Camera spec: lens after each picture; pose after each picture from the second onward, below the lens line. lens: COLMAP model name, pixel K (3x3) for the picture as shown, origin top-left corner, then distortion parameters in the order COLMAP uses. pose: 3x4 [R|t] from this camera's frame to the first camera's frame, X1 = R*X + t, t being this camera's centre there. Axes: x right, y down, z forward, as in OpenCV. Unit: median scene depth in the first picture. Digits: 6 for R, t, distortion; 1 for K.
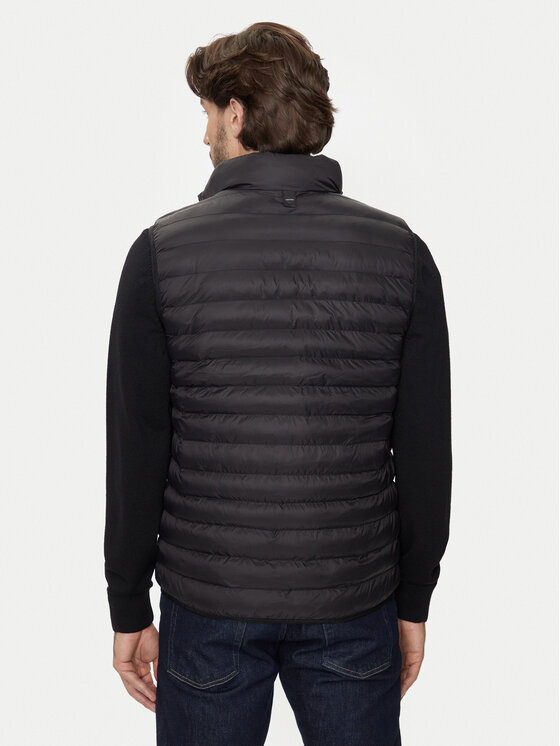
lens RADIAL K [[1464.6, 0, 280.2], [0, 1464.6, 373.6], [0, 0, 1]] dist [-0.020954, 0.000000]
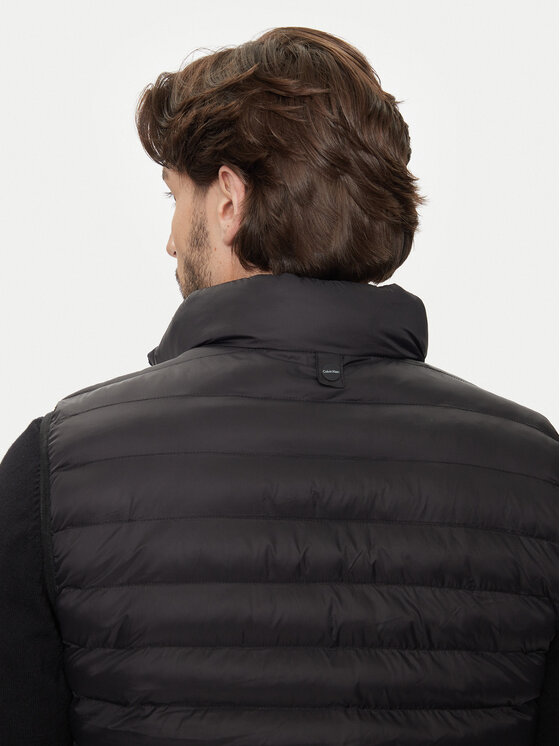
lens RADIAL K [[1156.1, 0, 280.6], [0, 1156.1, 371.6], [0, 0, 1]] dist [-0.100894, 0.000000]
pose [[0.998990, 0.040234, 0.020010, -0.018338], [-0.038102, 0.994513, -0.097430, -0.080451], [-0.023820, 0.096569, 0.995041, 0.615808]]
